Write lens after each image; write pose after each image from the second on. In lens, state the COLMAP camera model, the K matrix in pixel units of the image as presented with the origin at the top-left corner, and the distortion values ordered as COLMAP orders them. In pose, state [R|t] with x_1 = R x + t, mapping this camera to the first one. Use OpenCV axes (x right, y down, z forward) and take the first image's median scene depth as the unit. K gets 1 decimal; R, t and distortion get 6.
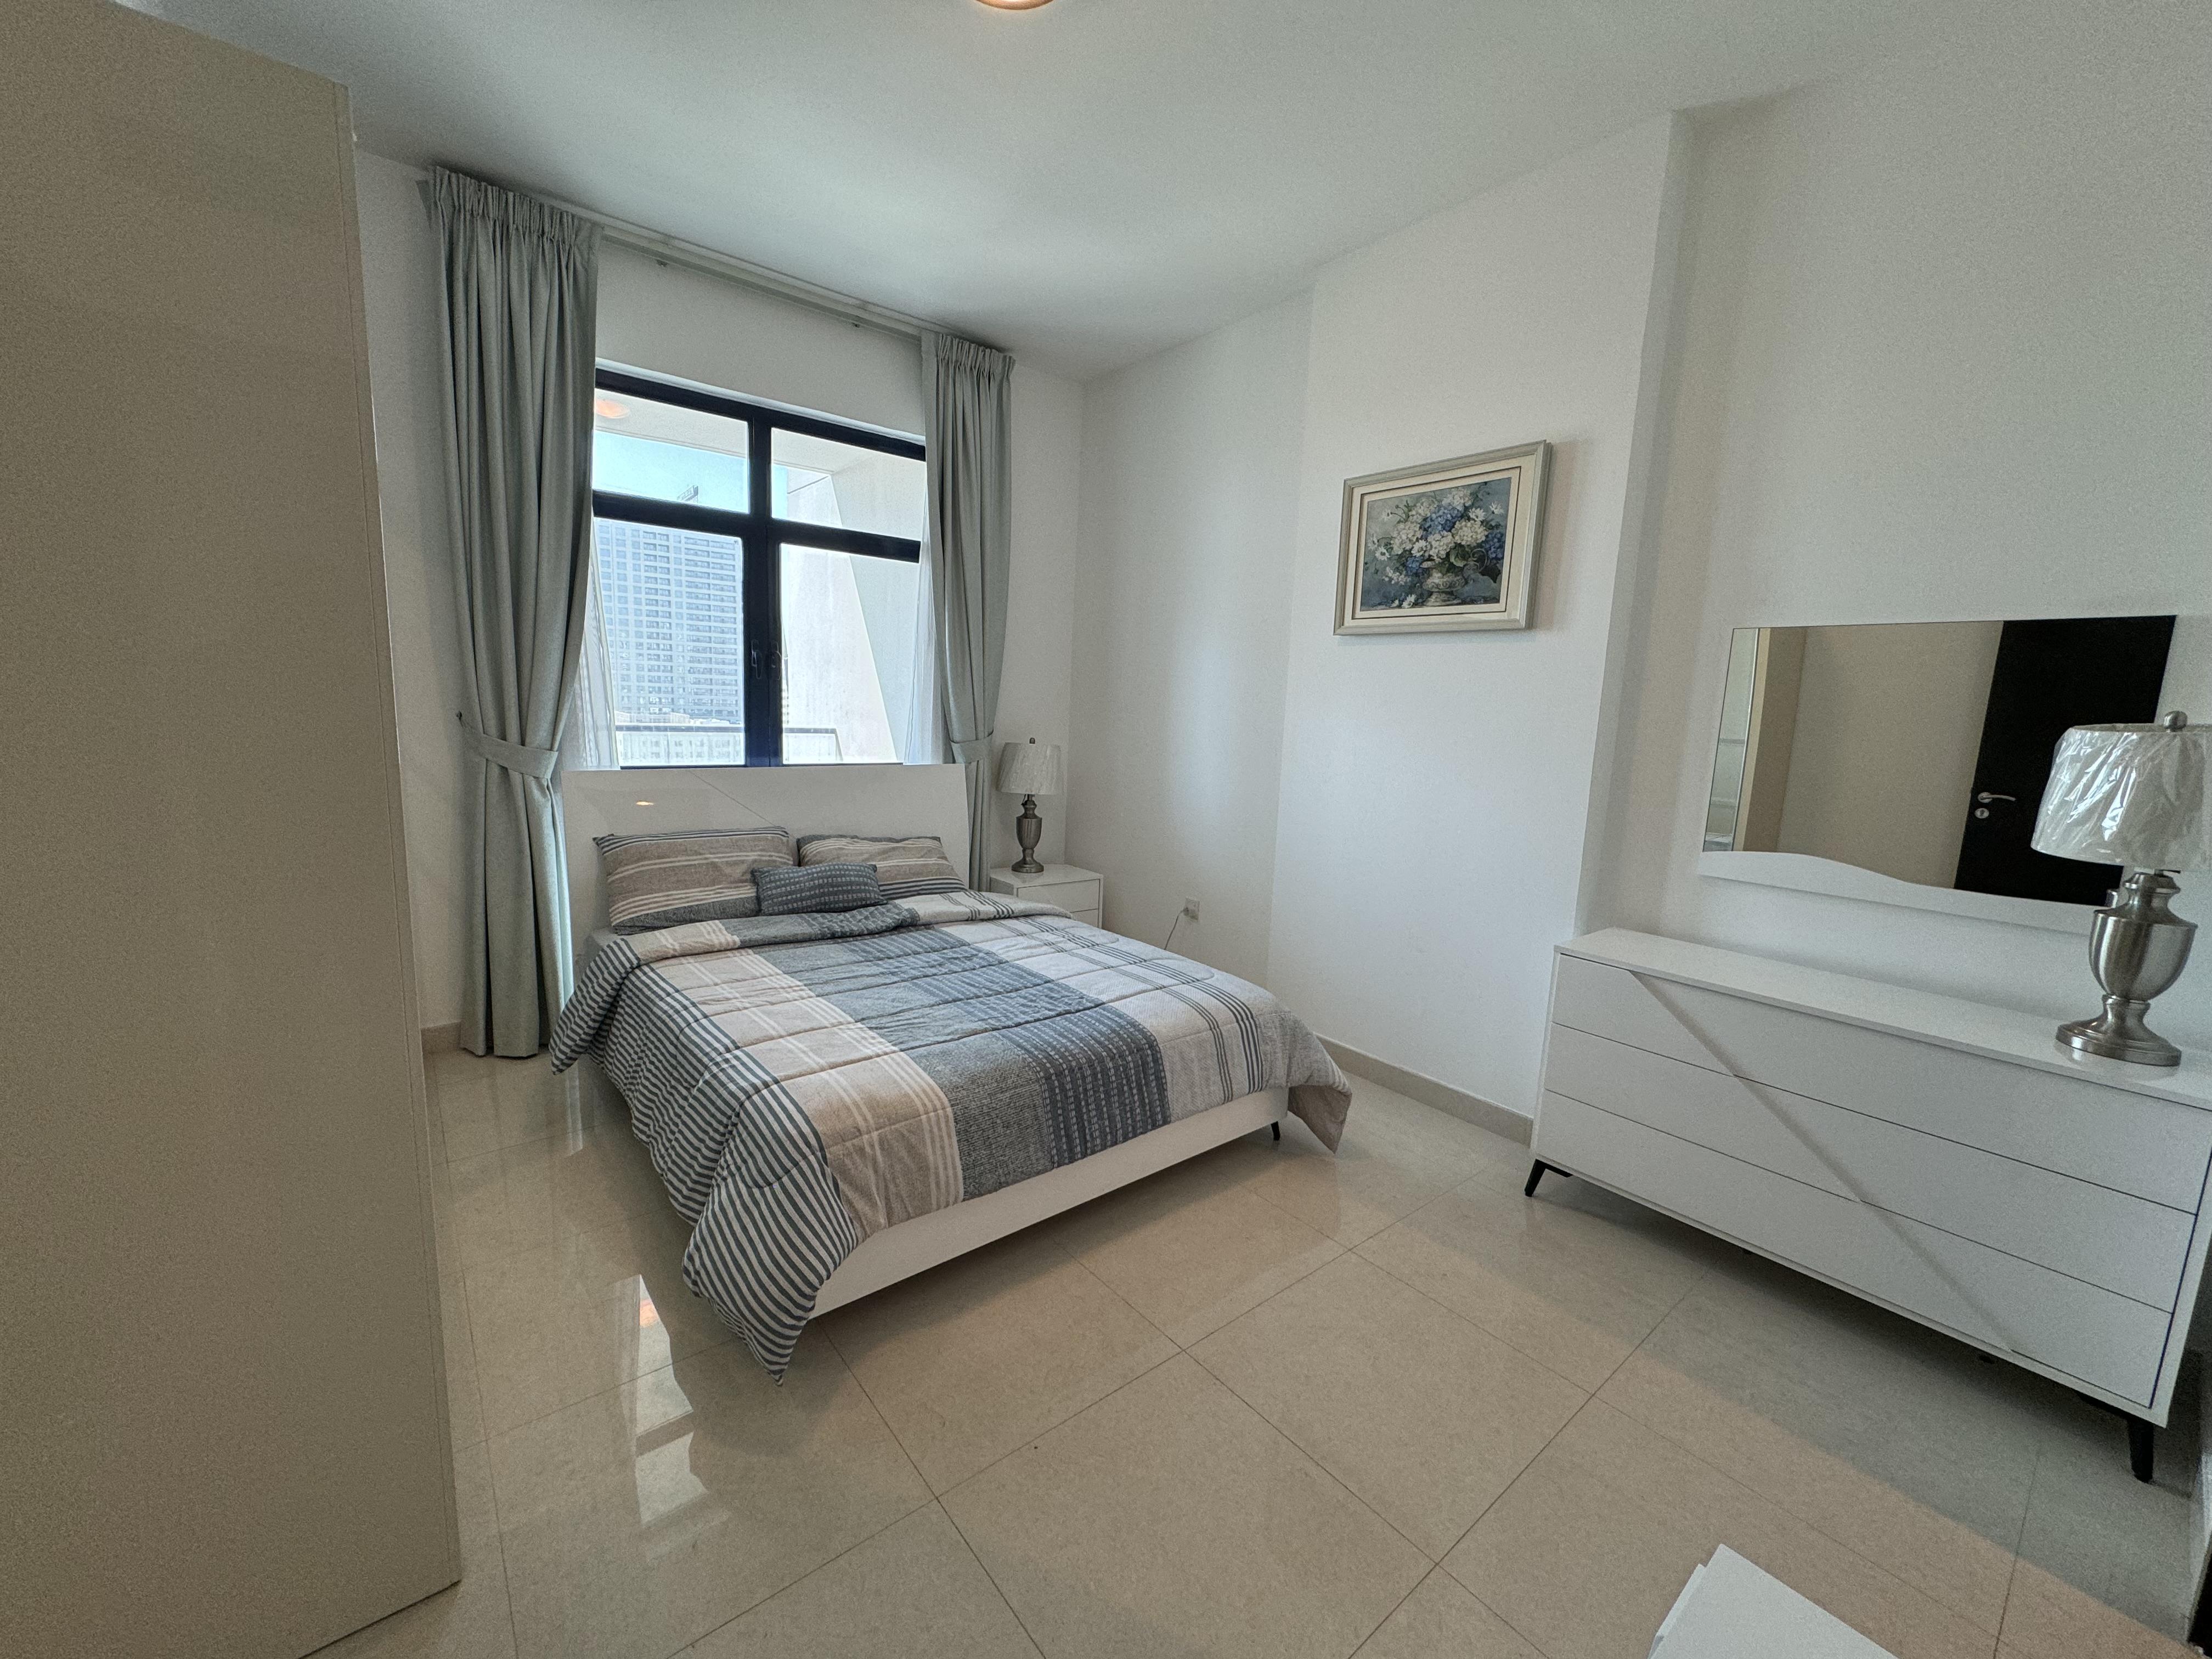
lens RADIAL K [[883.5, 0, 1103.4], [0, 883.5, 828.3], [0, 0, 1]] dist [-0.003145, 0.000509]
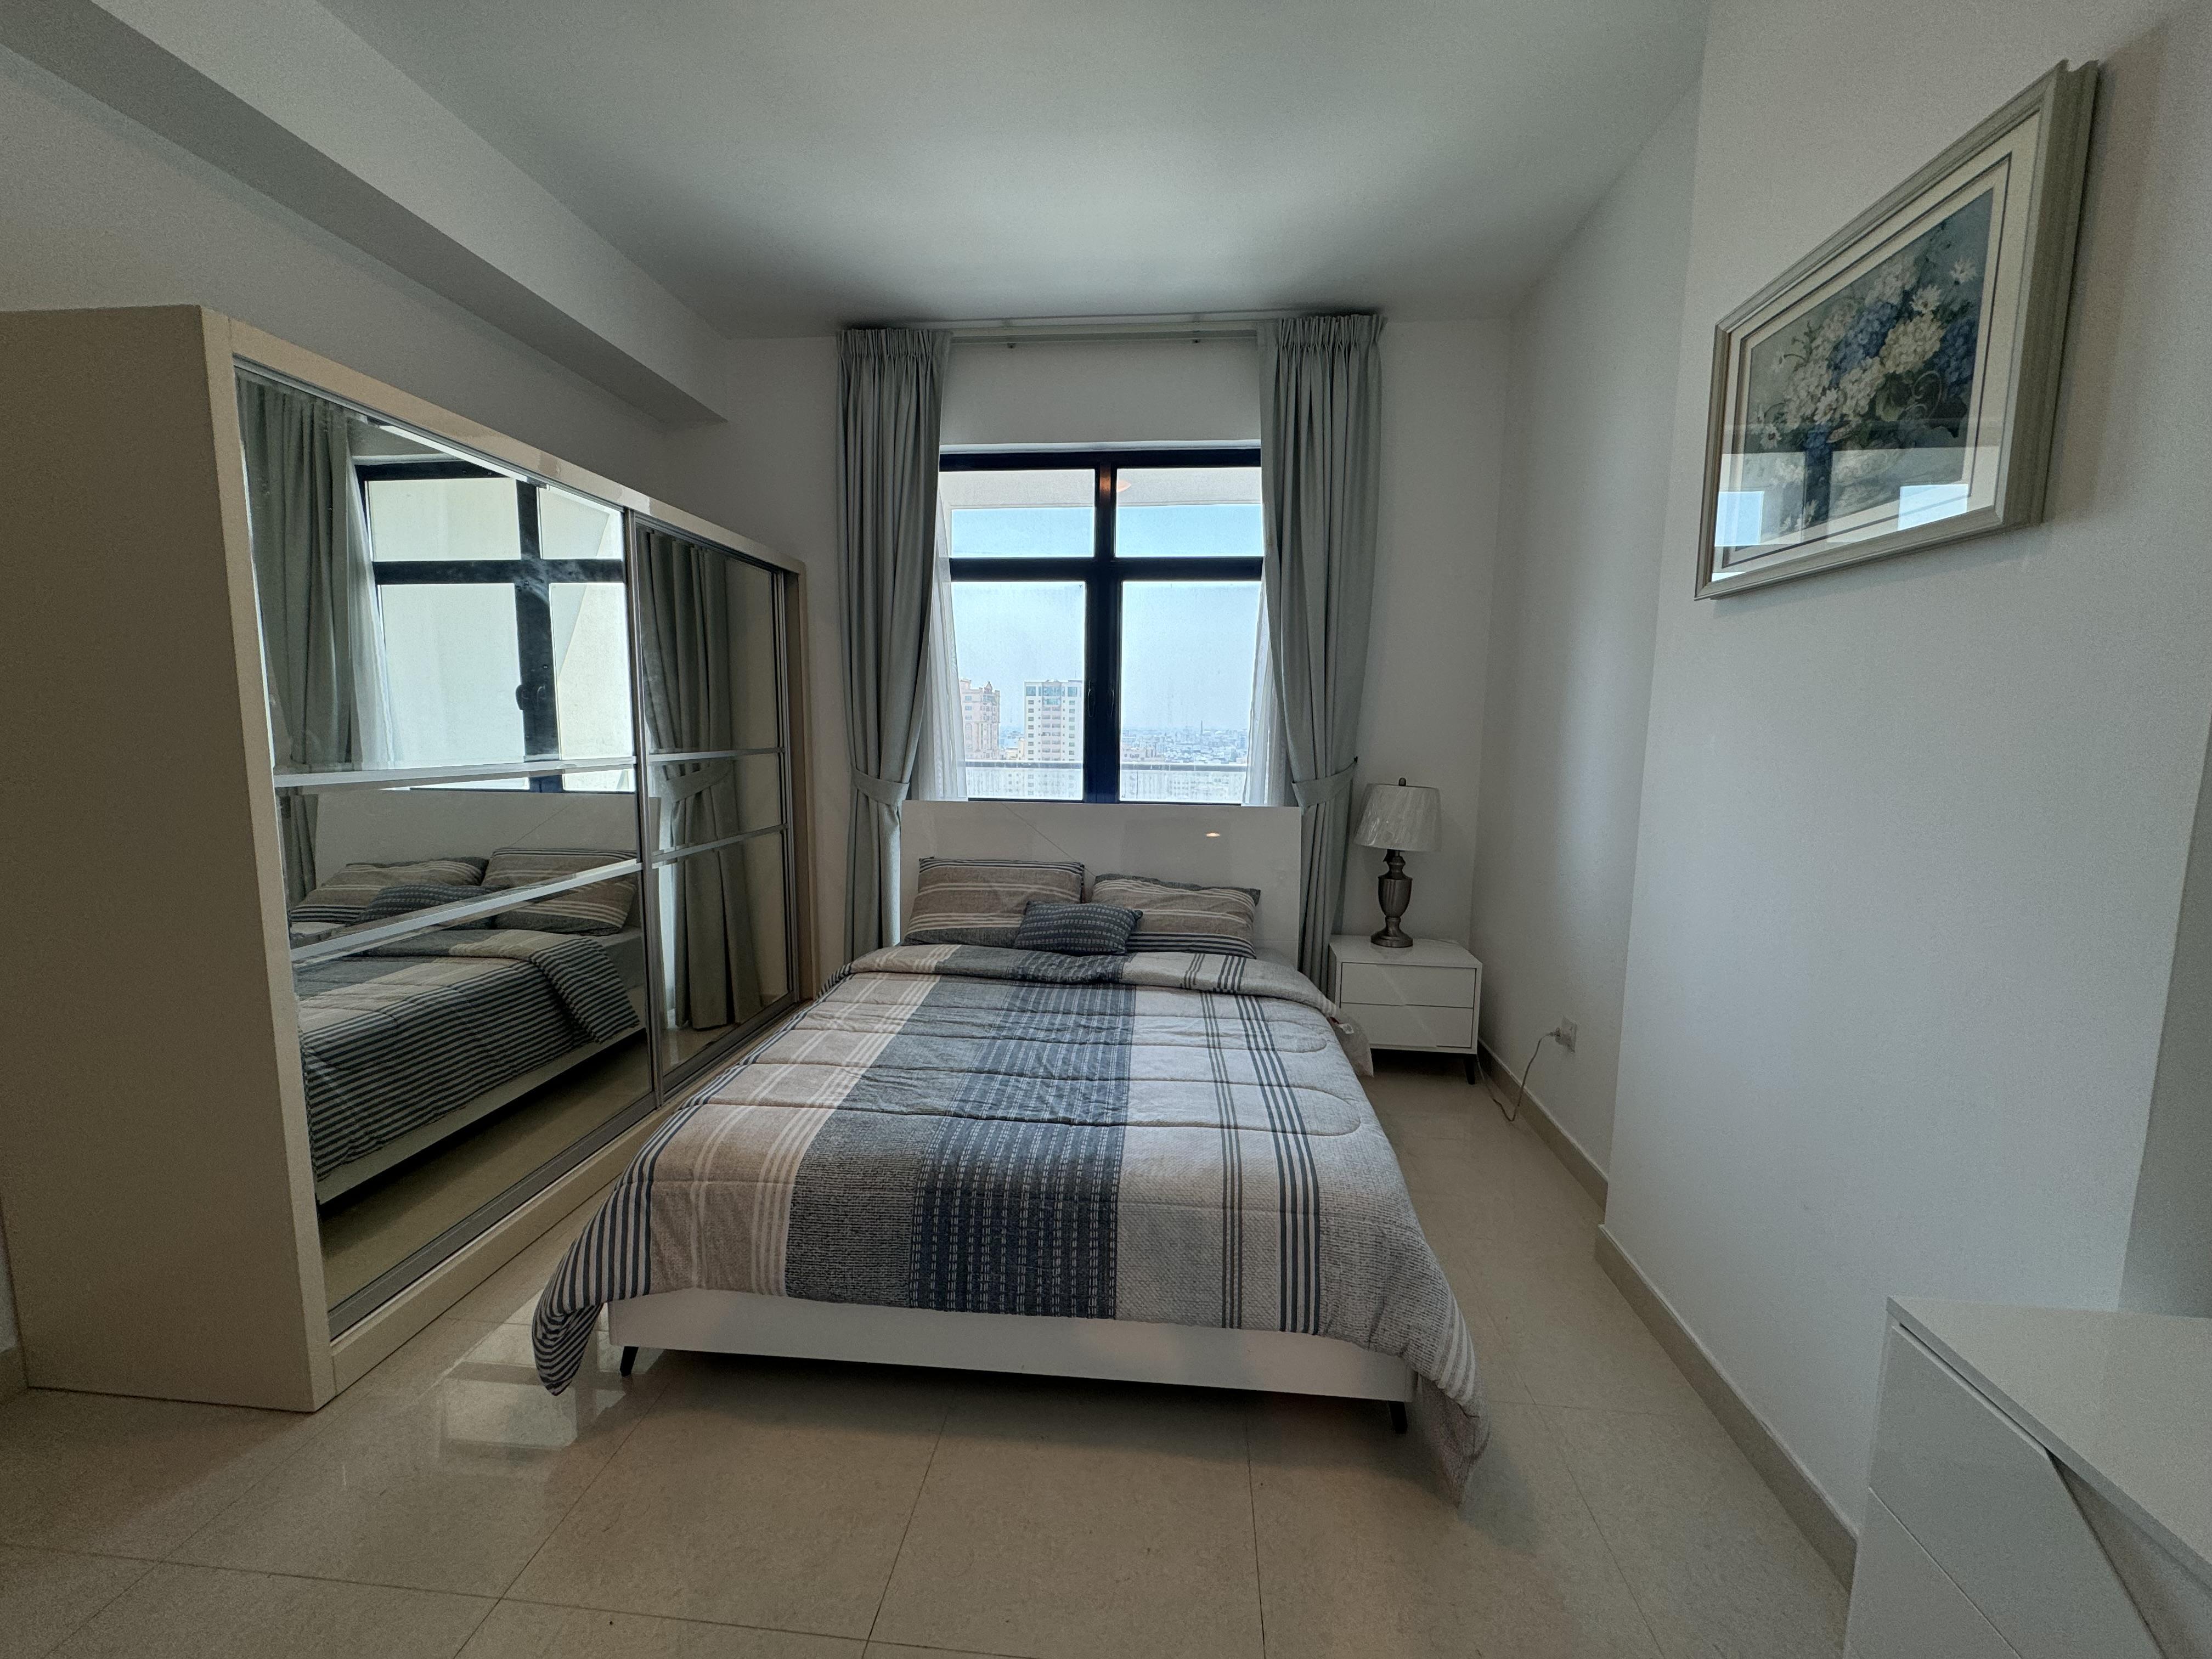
lens RADIAL K [[883.5, 0, 1103.4], [0, 883.5, 828.3], [0, 0, 1]] dist [-0.003145, 0.000509]
pose [[0.713150, 0.049721, -0.699246, 0.434091], [-0.083045, 0.996450, -0.013841, -0.035887], [0.696075, 0.067940, 0.714747, 0.372700]]
